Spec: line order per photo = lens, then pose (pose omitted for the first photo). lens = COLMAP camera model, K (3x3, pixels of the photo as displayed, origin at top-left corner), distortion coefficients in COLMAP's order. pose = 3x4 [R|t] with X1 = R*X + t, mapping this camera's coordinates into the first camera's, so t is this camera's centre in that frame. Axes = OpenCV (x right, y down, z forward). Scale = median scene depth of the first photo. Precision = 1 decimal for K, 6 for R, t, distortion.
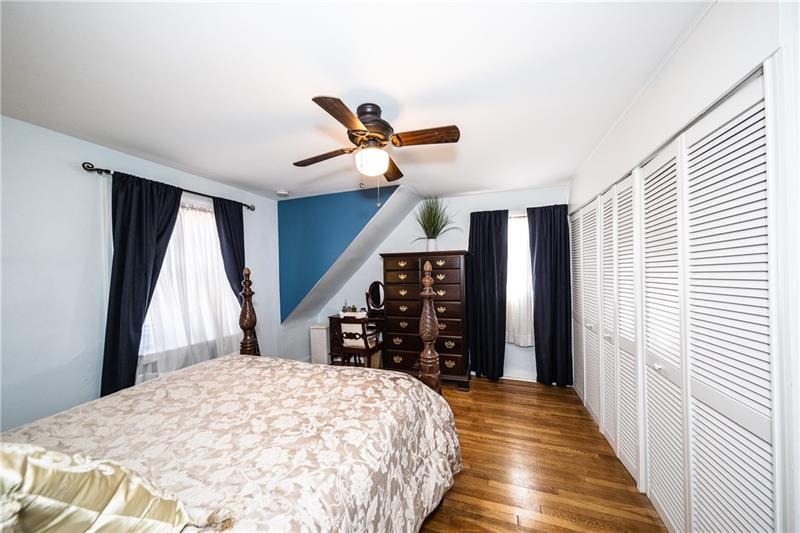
lens RADIAL K [[269.3, 0, 404.7], [0, 269.3, 269.1], [0, 0, 1]] dist [0.010283, -0.002688]
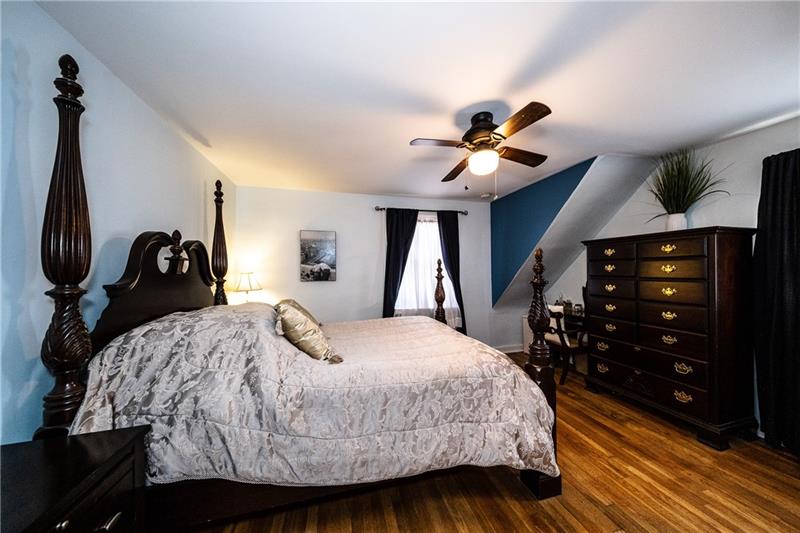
lens RADIAL K [[269.3, 0, 404.7], [0, 269.3, 269.1], [0, 0, 1]] dist [0.010283, -0.002688]
pose [[0.561341, 0.011603, -0.827504, 0.340573], [0.003088, 0.999865, 0.016114, 0.017532], [0.827579, -0.011601, 0.561229, 0.042321]]
